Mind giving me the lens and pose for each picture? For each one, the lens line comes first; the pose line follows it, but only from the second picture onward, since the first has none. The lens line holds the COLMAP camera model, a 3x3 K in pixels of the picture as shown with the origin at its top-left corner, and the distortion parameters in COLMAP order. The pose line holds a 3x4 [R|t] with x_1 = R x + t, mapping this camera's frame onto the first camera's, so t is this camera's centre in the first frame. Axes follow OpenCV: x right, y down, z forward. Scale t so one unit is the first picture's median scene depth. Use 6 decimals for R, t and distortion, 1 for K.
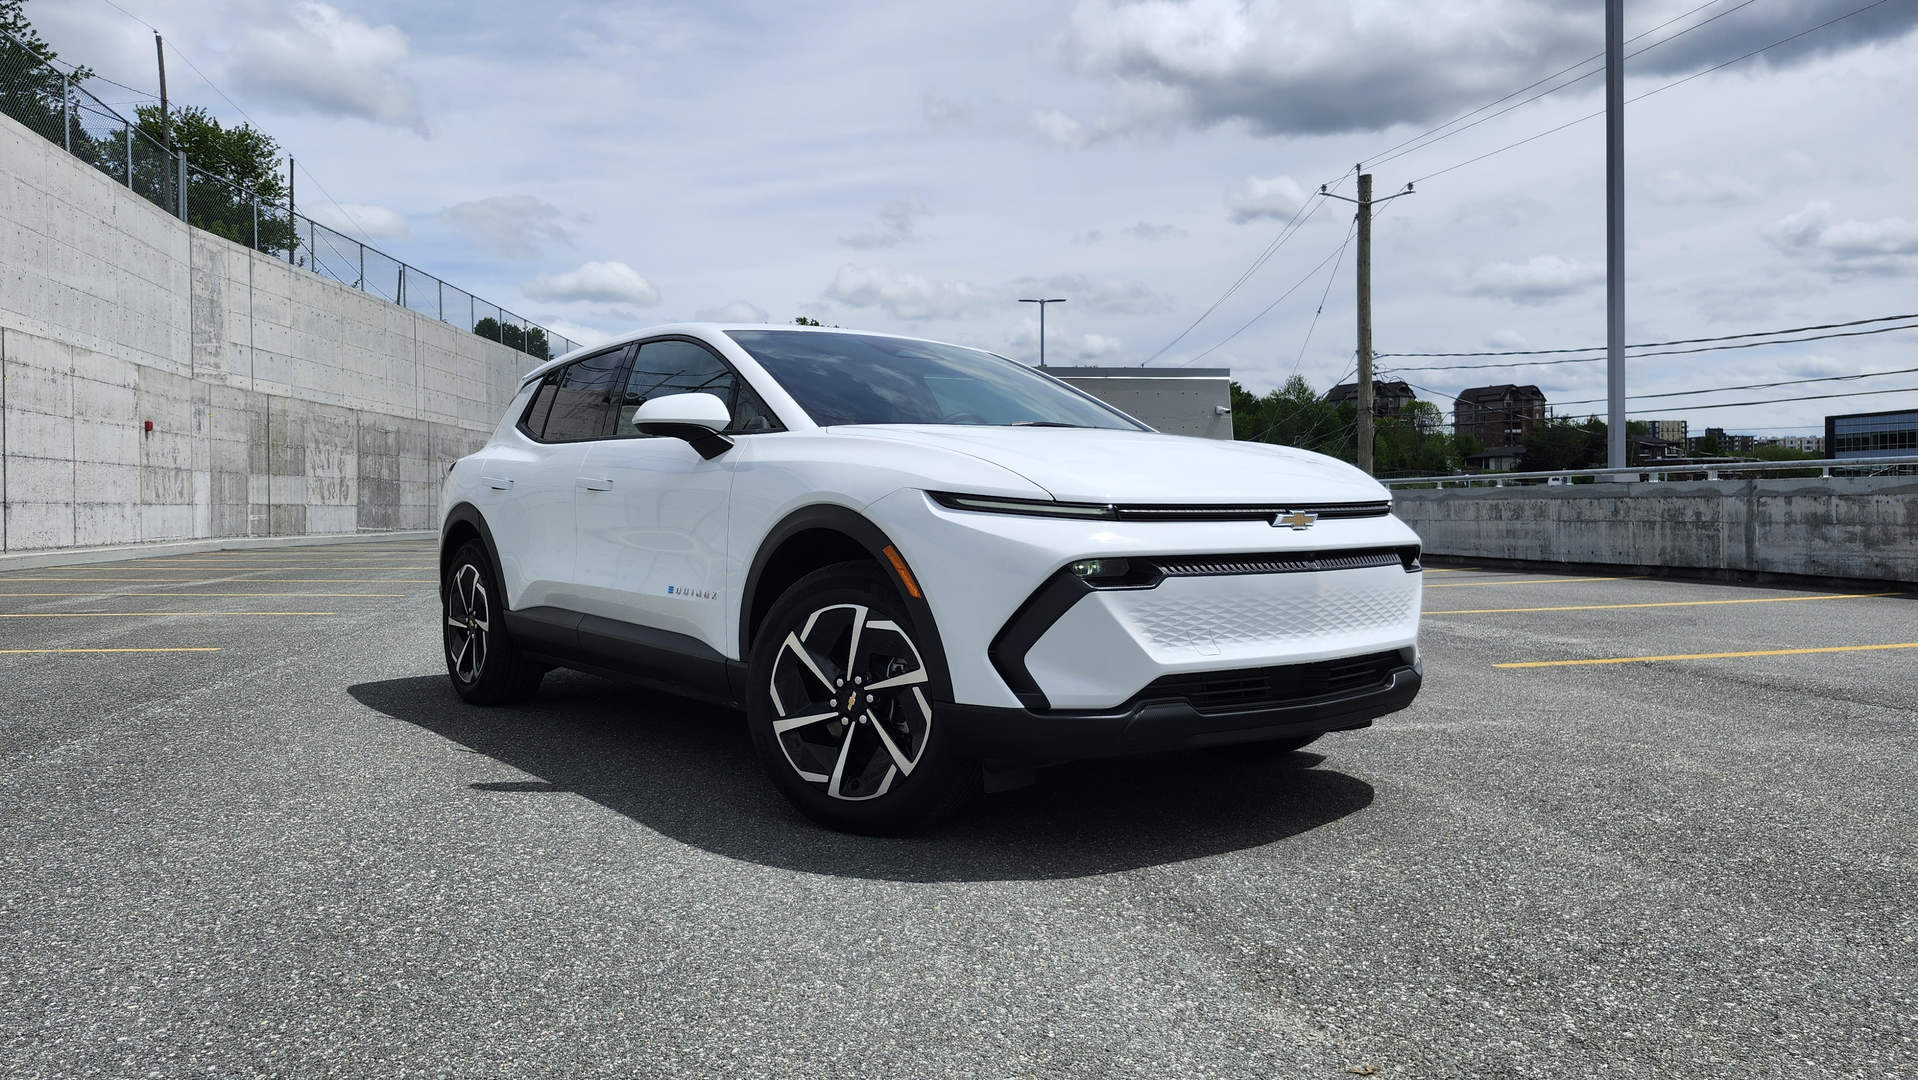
lens RADIAL K [[1353.6, 0, 987.6], [0, 1353.6, 516.0], [0, 0, 1]] dist [0.078147, -0.077201]
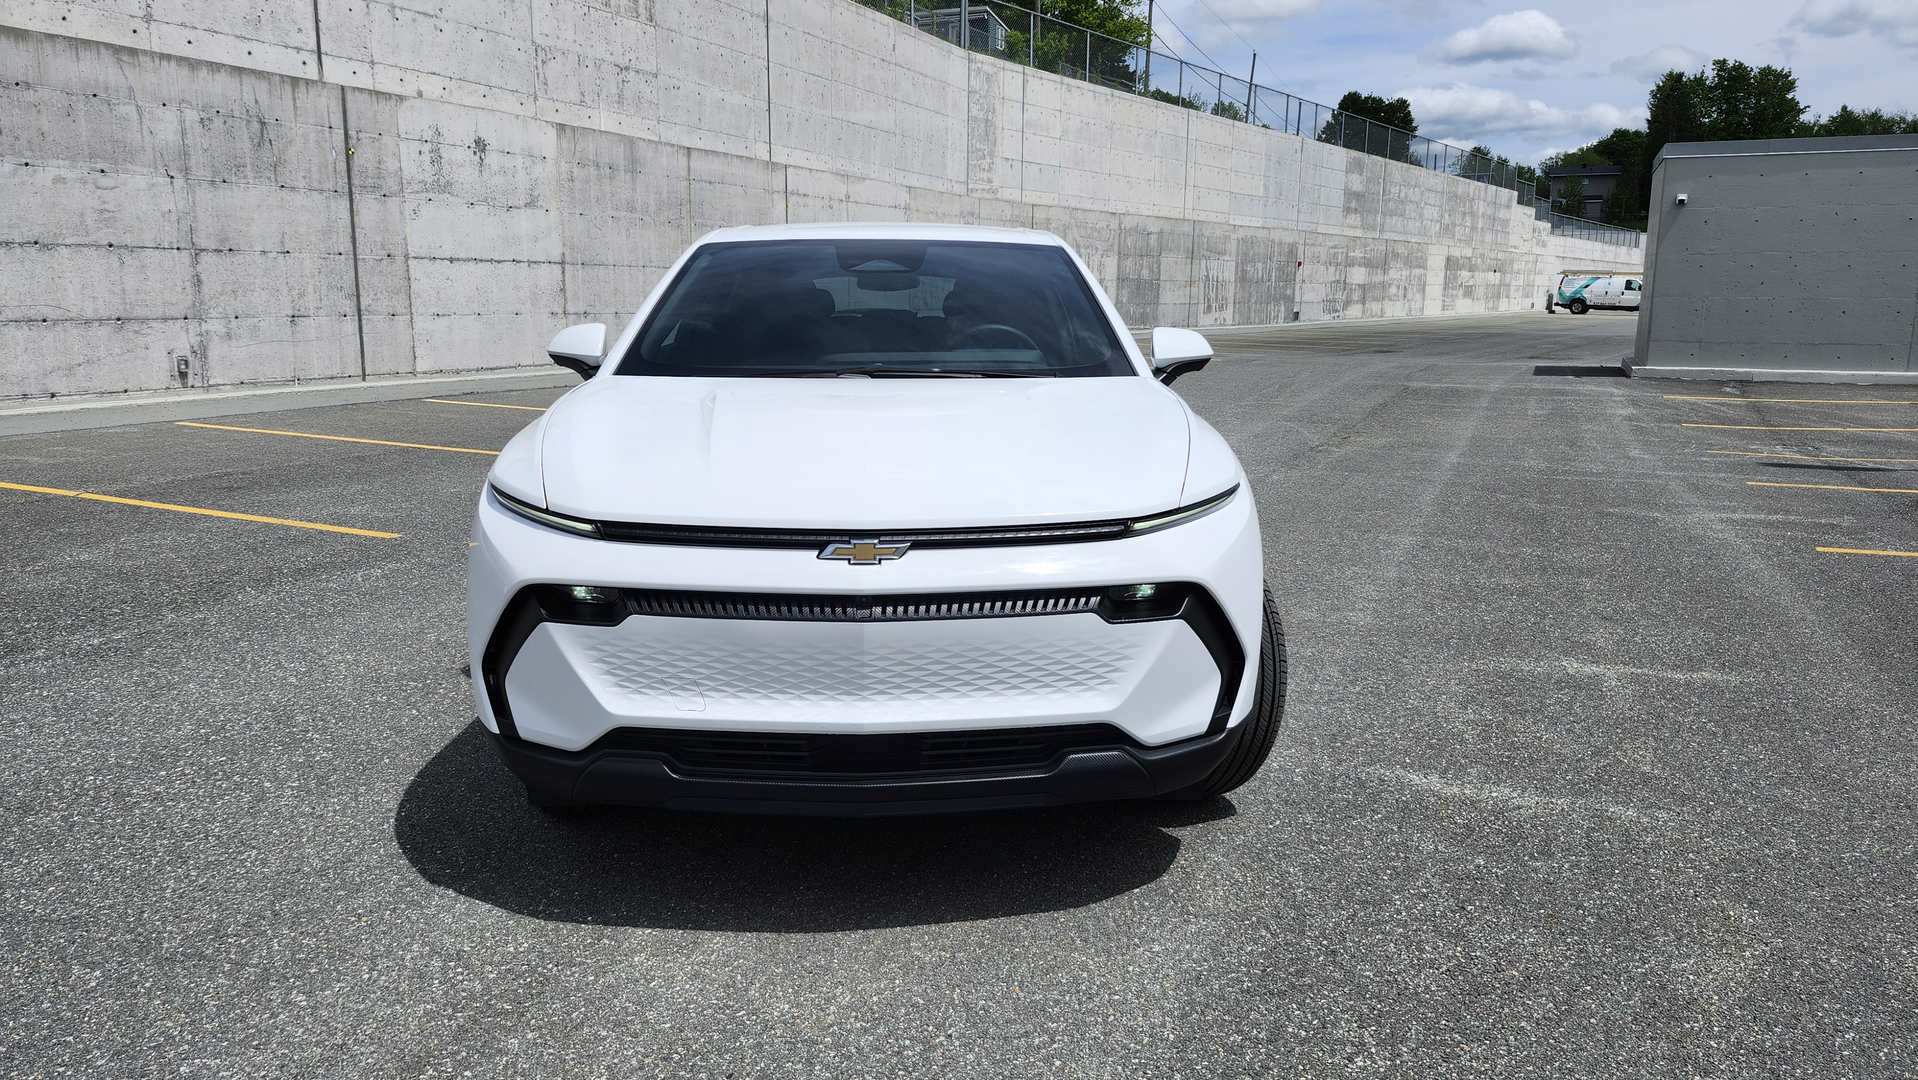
lens RADIAL K [[1353.6, 0, 941.6], [0, 1353.6, 535.8], [0, 0, 1]] dist [0.078147, -0.077201]
pose [[0.794418, 0.120247, -0.595349, 0.221224], [-0.014760, 0.983739, 0.178998, -0.044280], [0.607191, -0.133412, 0.783275, 0.130819]]
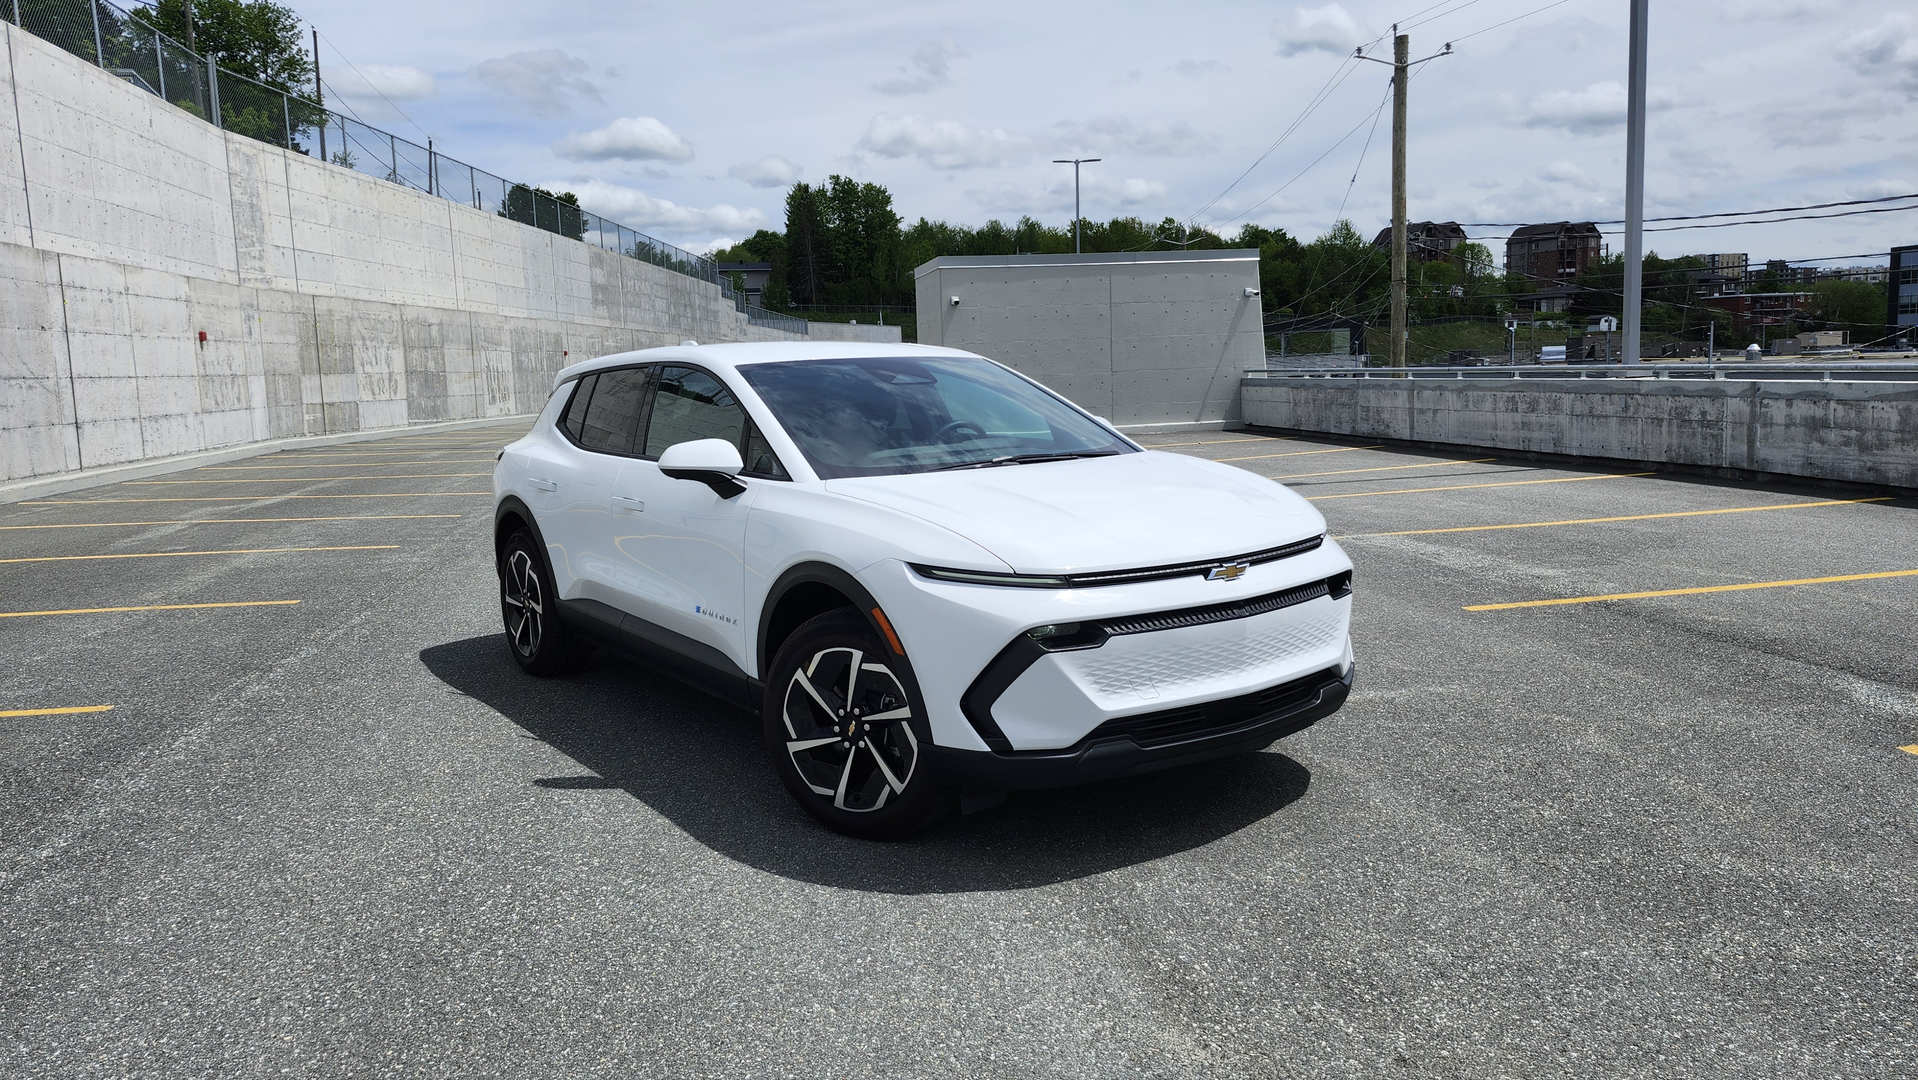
lens RADIAL K [[1353.6, 0, 994.9], [0, 1353.6, 519.9], [0, 0, 1]] dist [0.078147, -0.077201]
pose [[0.999449, -0.018109, -0.027807, 0.018586], [0.021075, 0.993668, 0.110360, -0.052940], [0.025632, -0.110885, 0.993503, -0.044722]]
